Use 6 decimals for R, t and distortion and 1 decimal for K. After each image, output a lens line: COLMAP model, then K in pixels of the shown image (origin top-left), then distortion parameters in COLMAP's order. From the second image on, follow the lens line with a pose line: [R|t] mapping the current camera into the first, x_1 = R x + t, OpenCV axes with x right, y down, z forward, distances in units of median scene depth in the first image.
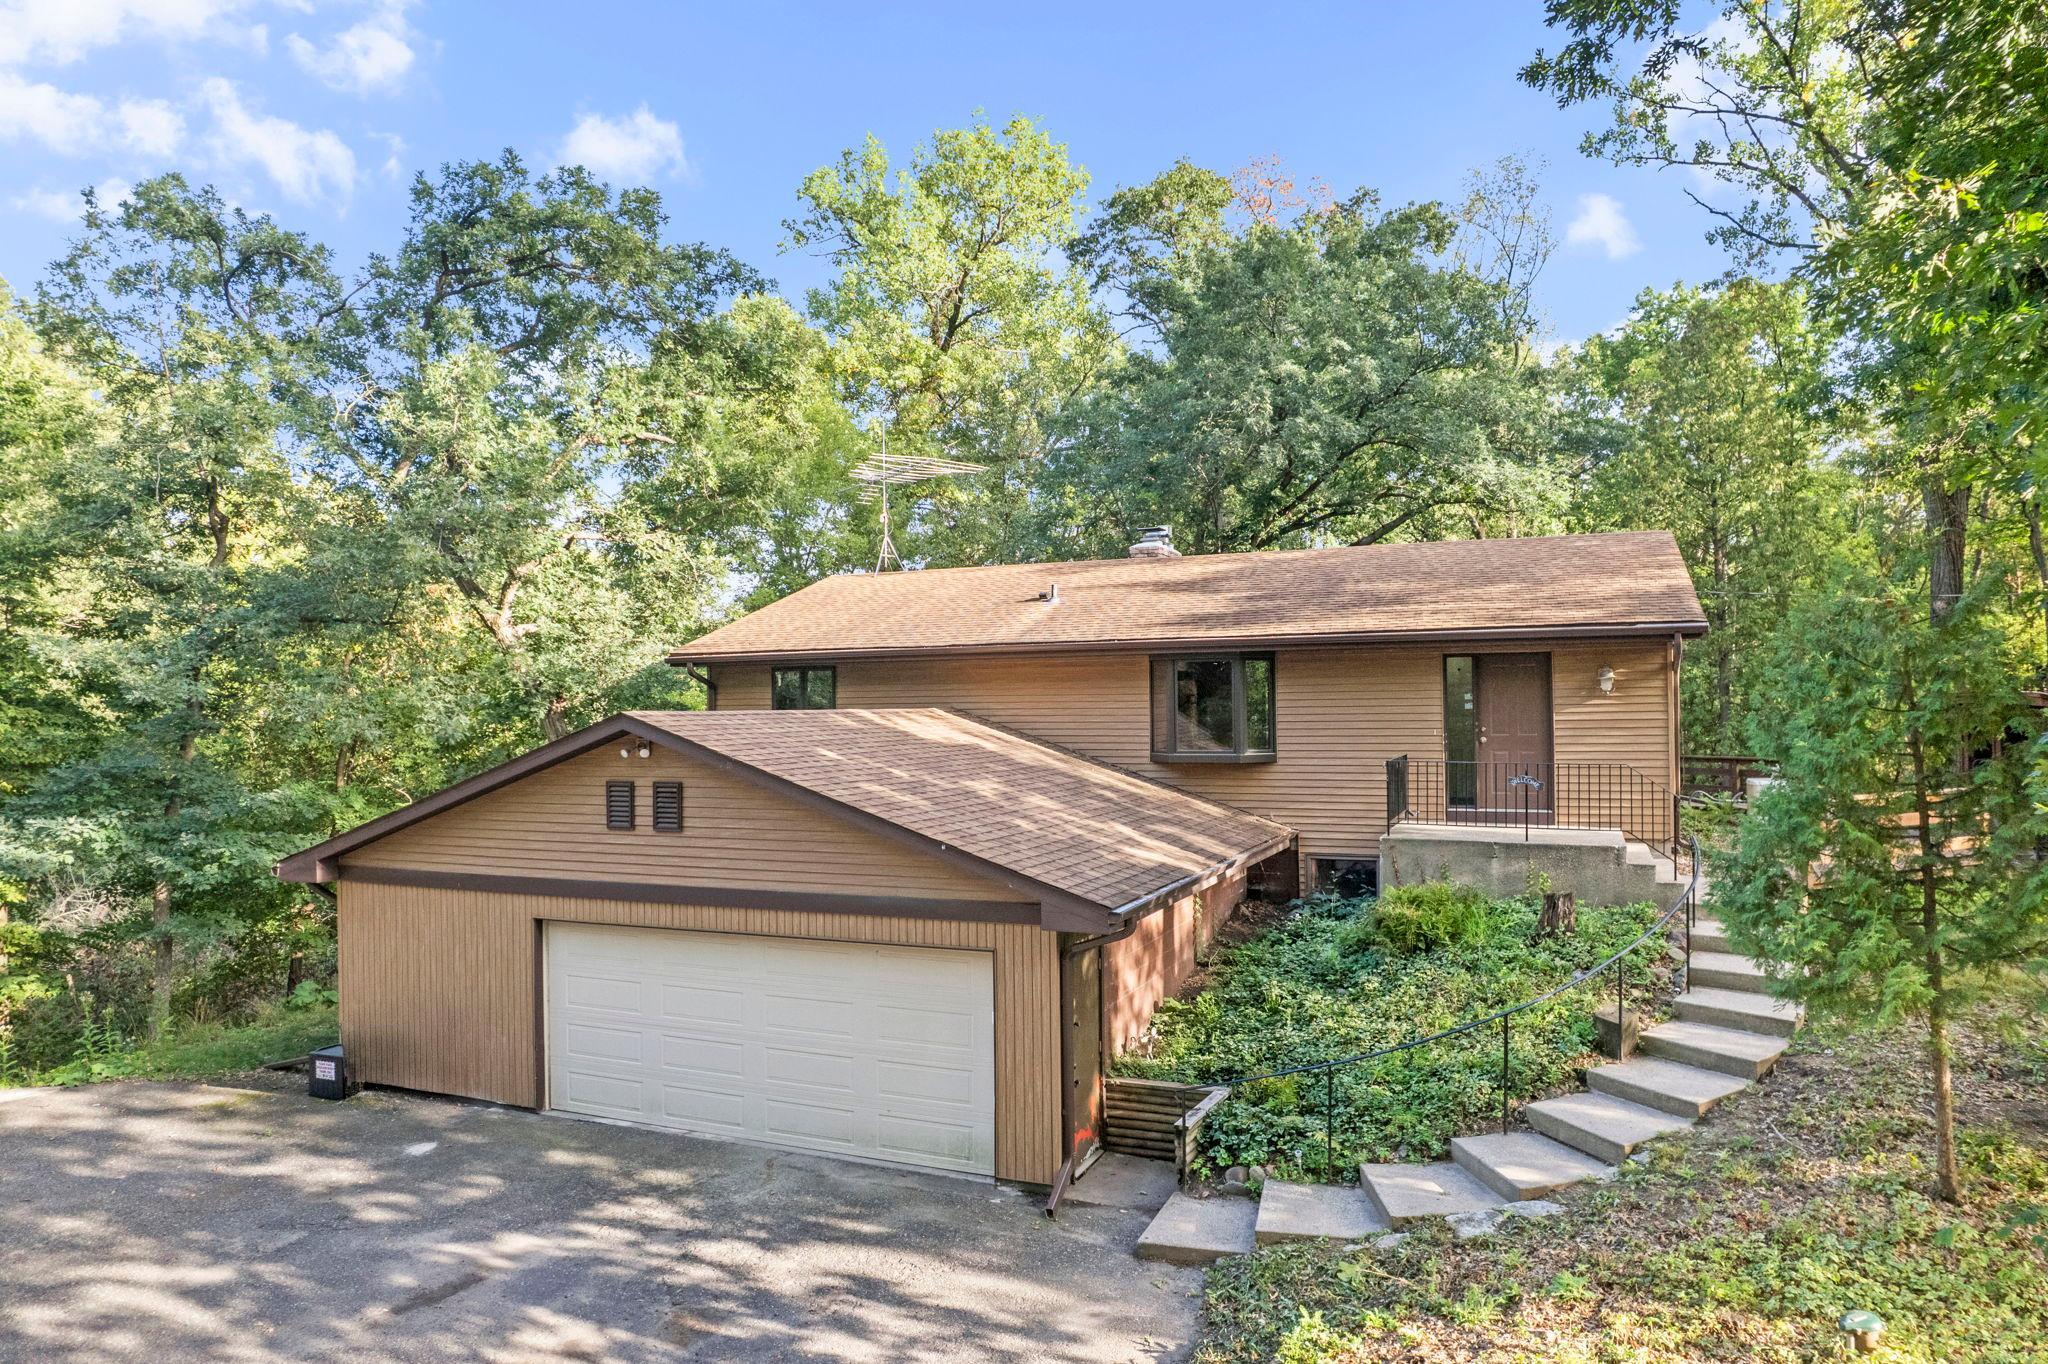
lens RADIAL K [[1302.1, 0, 1024.0], [0, 1302.1, 682.0], [0, 0, 1]] dist [-0.088506, 0.076304]
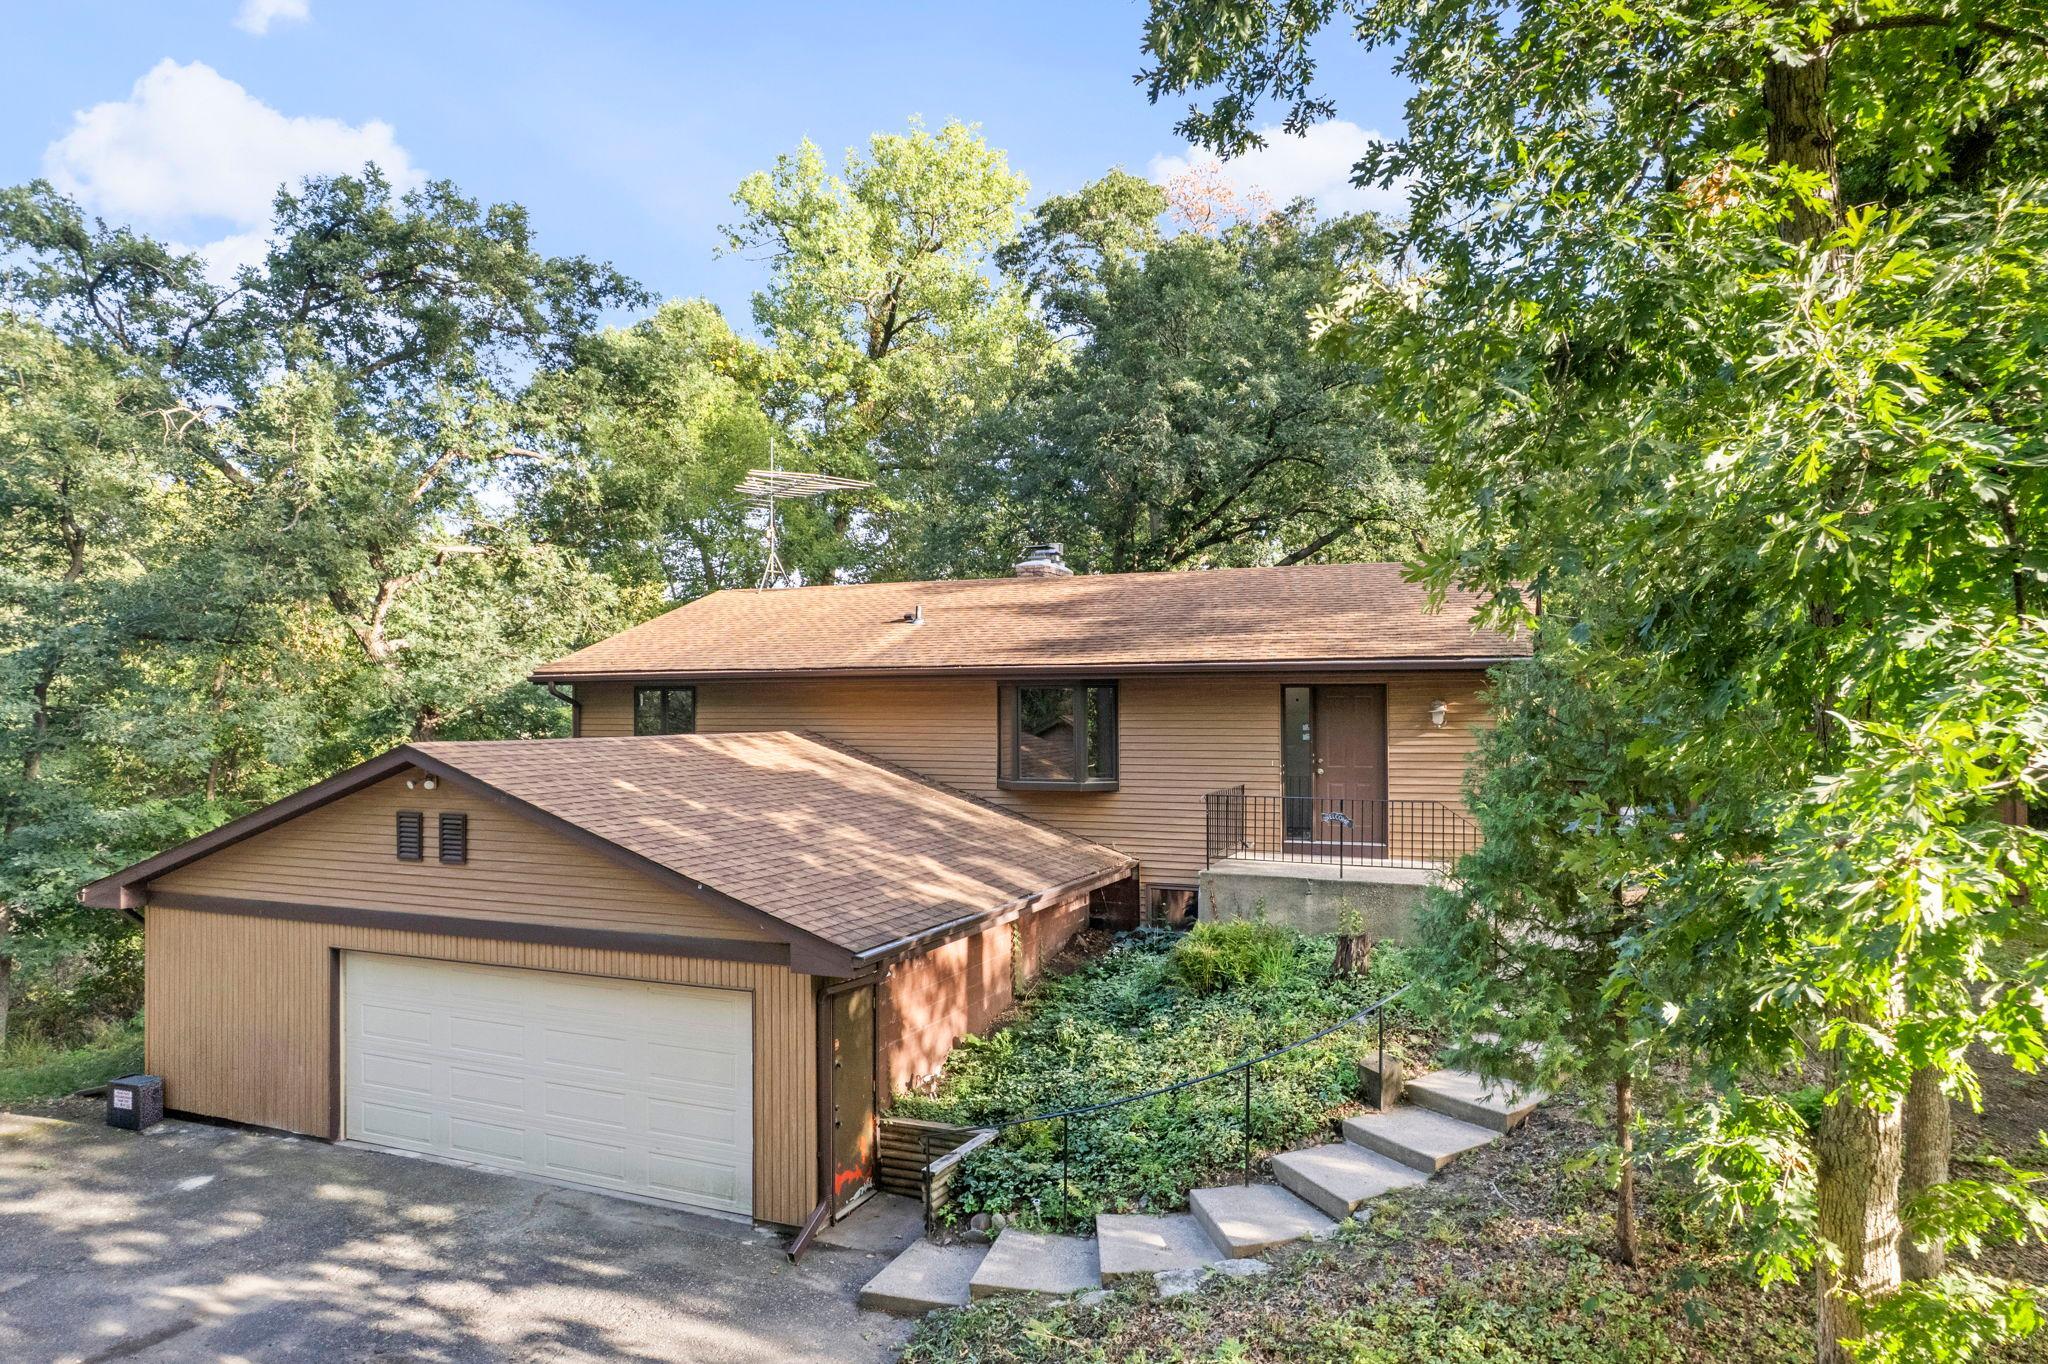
lens RADIAL K [[1312.1, 0, 1024.0], [0, 1312.1, 682.0], [0, 0, 1]] dist [-0.088512, 0.077125]
pose [[0.999941, 0.008624, 0.006613, 0.144874], [-0.008625, 0.999963, 0.000029, -0.026117], [-0.006613, -0.000086, 0.999978, -0.000689]]
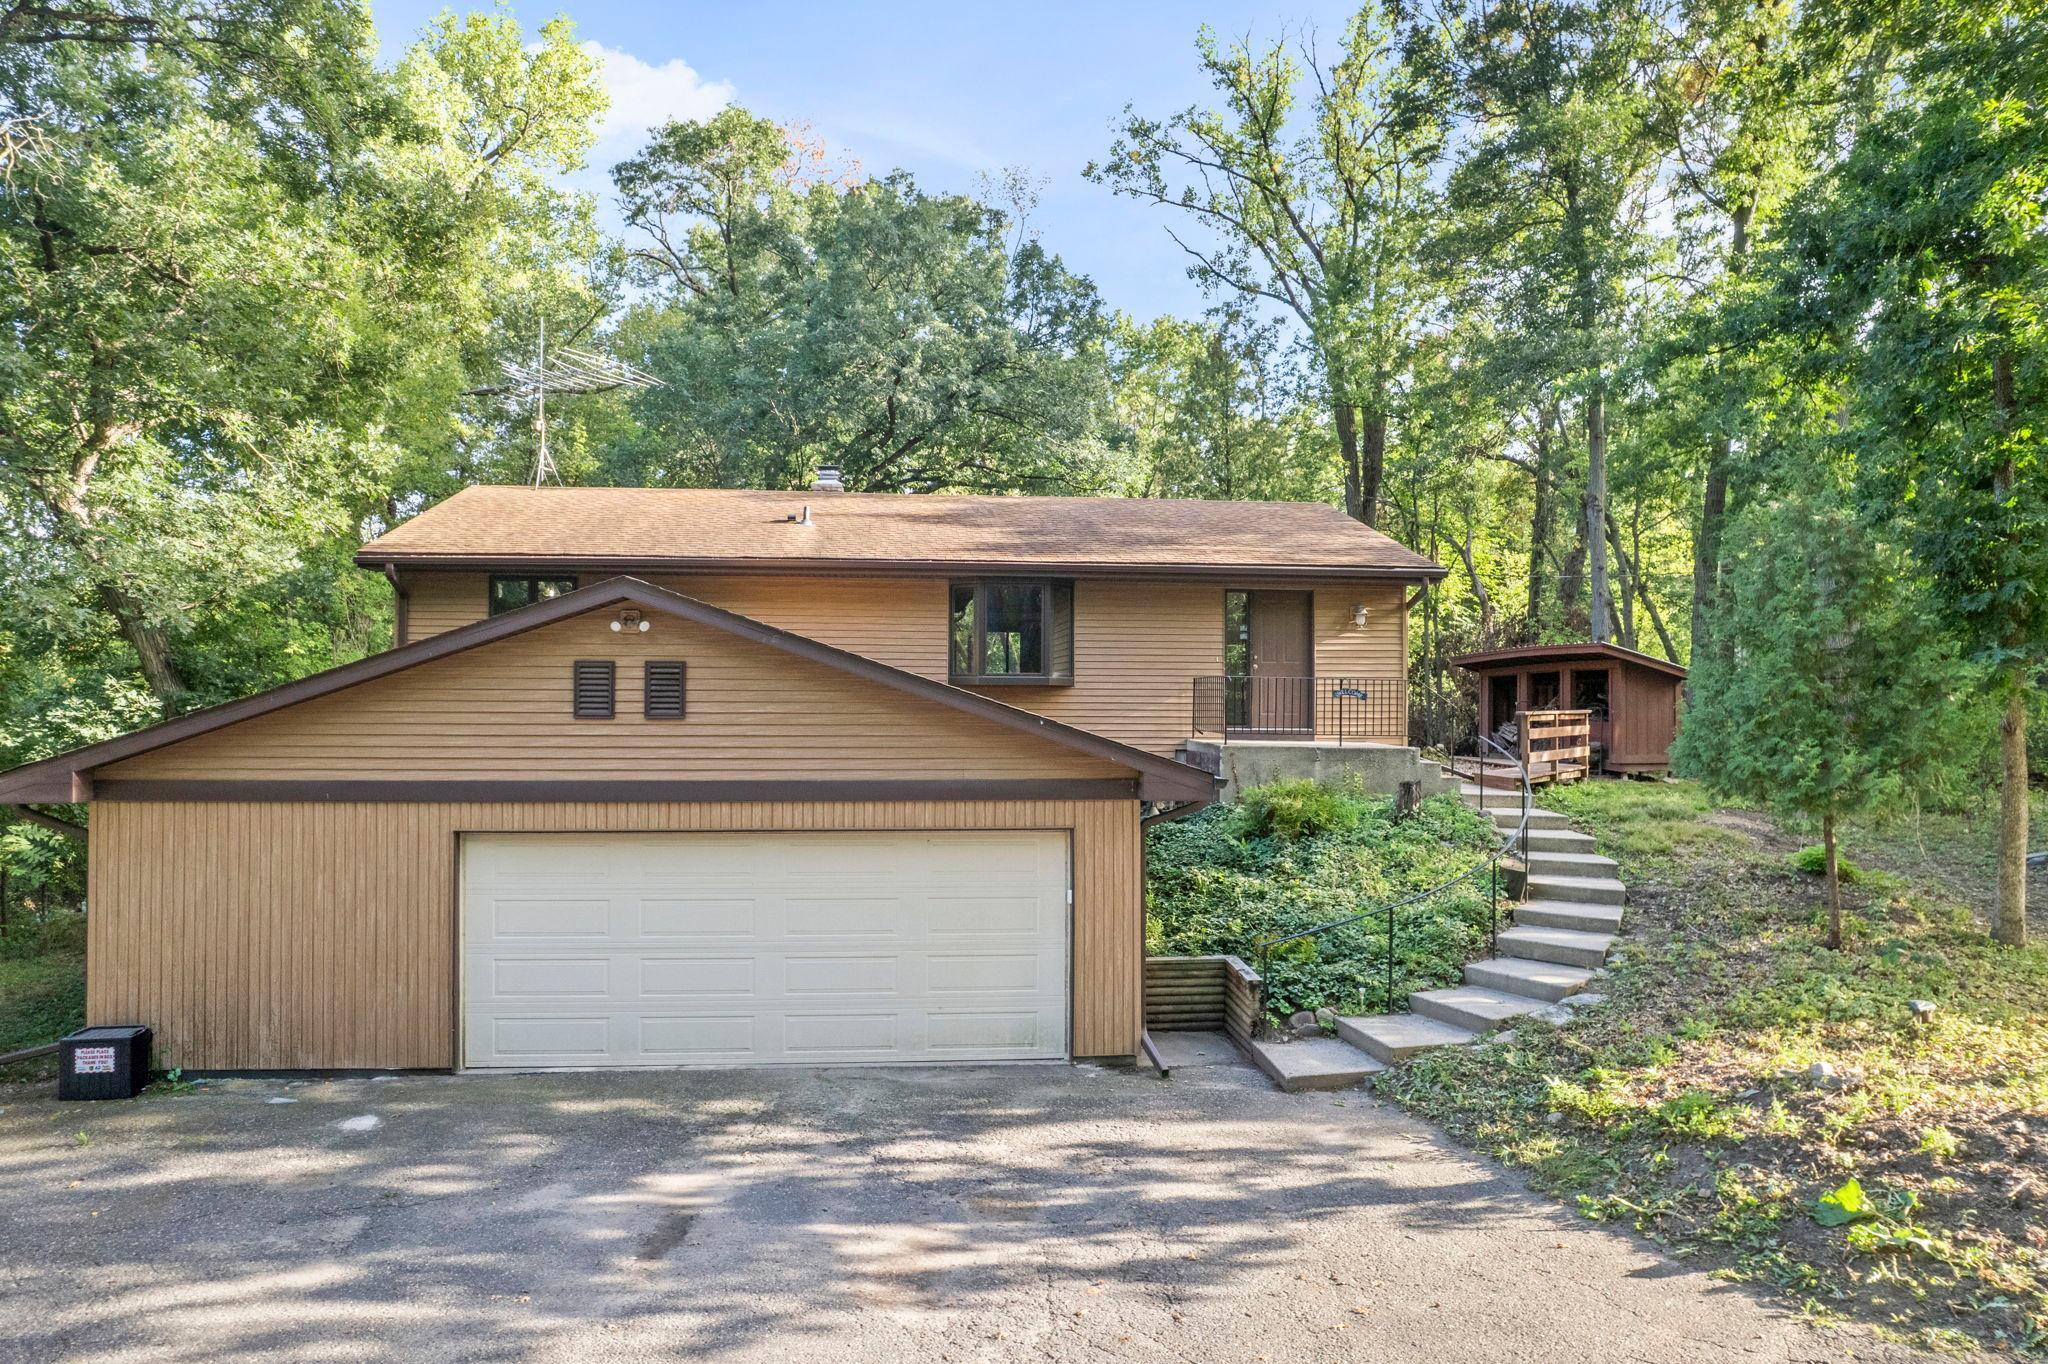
lens RADIAL K [[1334.0, 0, 1012.9], [0, 1334.0, 685.7], [0, 0, 1]] dist [-0.092853, 0.082962]
pose [[0.875509, 0.022471, 0.482680, -0.458936], [-0.023256, 0.999720, -0.004360, 0.084749], [-0.482643, -0.007408, 0.875786, 0.105699]]
